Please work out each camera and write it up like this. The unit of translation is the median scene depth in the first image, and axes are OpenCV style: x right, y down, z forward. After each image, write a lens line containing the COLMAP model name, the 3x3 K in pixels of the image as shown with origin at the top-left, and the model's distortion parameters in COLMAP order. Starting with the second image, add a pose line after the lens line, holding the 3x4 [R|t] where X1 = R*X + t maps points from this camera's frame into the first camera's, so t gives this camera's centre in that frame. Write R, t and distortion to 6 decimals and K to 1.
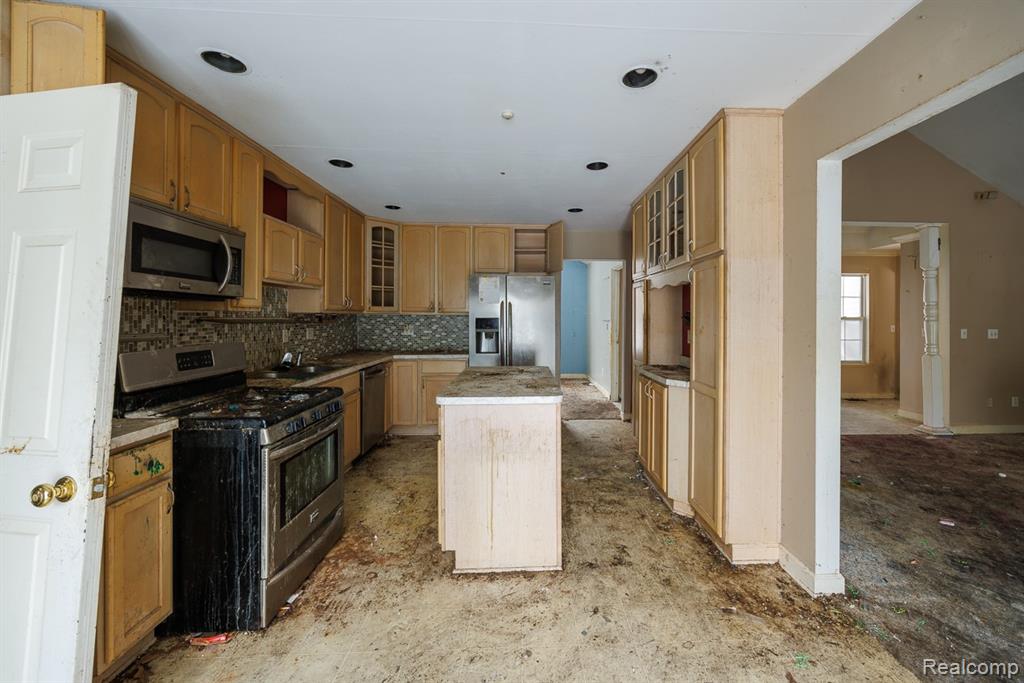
lens RADIAL K [[403.8, 0, 516.7], [0, 403.8, 317.2], [0, 0, 1]] dist [-0.008345, -0.000258]
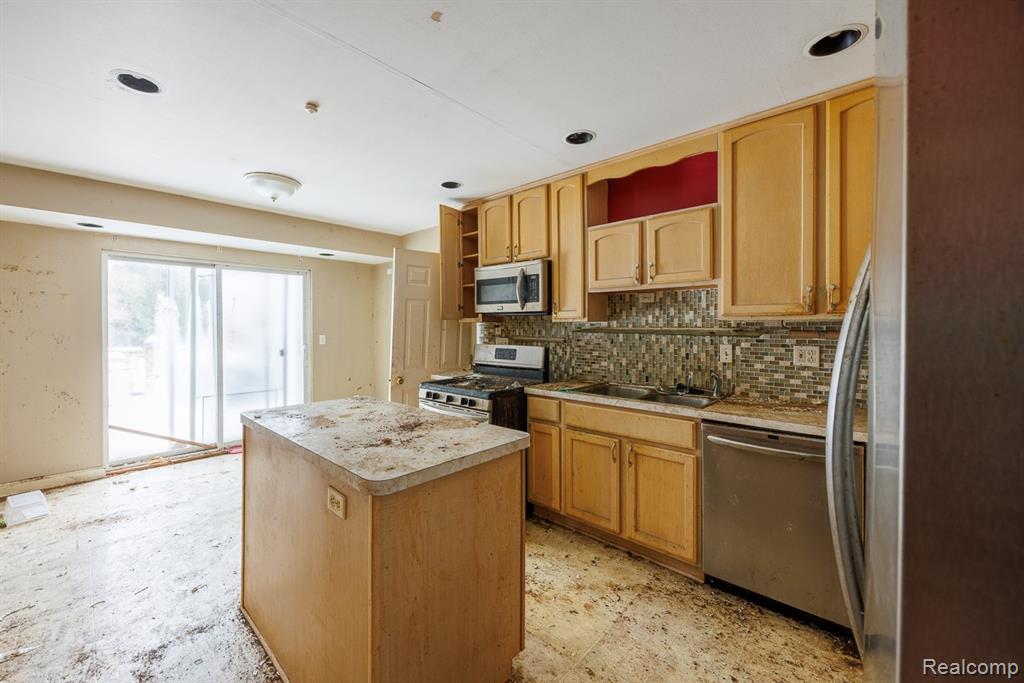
lens RADIAL K [[403.8, 0, 506.6], [0, 403.8, 327.4], [0, 0, 1]] dist [-0.008345, -0.000258]
pose [[-0.670234, -0.004875, -0.742133, 0.181079], [-0.004206, 0.999987, -0.002770, 0.002982], [0.742138, 0.001264, -0.670246, 0.971581]]
